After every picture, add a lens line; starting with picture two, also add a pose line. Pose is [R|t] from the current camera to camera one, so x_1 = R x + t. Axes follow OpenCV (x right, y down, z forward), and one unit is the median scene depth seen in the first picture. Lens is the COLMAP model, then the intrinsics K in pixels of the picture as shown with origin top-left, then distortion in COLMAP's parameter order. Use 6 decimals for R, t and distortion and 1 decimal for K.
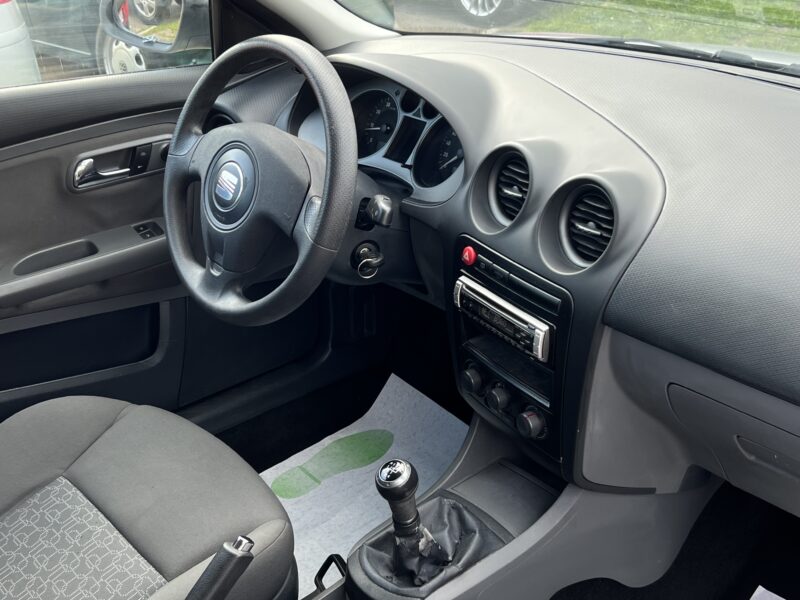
lens RADIAL K [[963.4, 0, 400.3], [0, 963.4, 300.3], [0, 0, 1]] dist [0.140942, -0.455232]
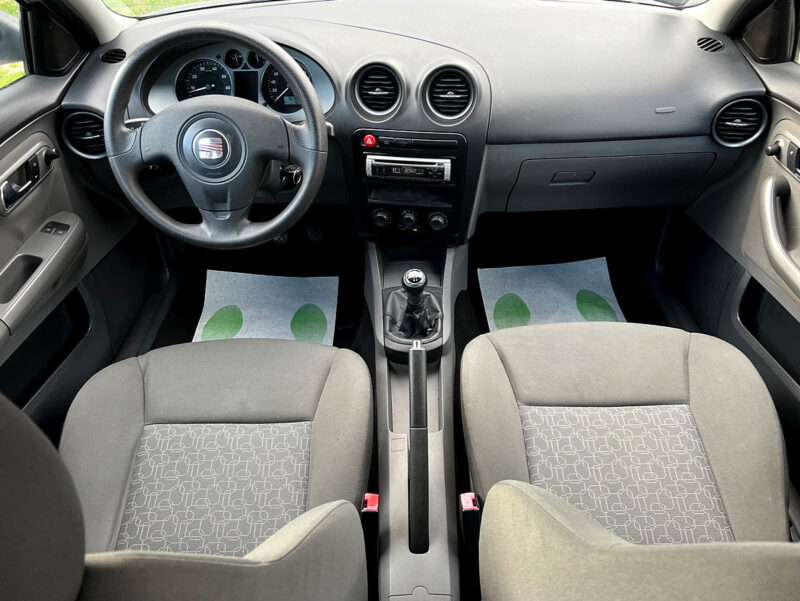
lens RADIAL K [[604.4, 0, 400.2], [0, 604.4, 305.4], [0, 0, 1]] dist [0.008968, 0.000237]
pose [[0.658157, -0.471838, 0.586684, -0.567838], [0.342945, 0.881600, 0.324298, -0.106385], [-0.670237, -0.012238, 0.742046, 0.224495]]
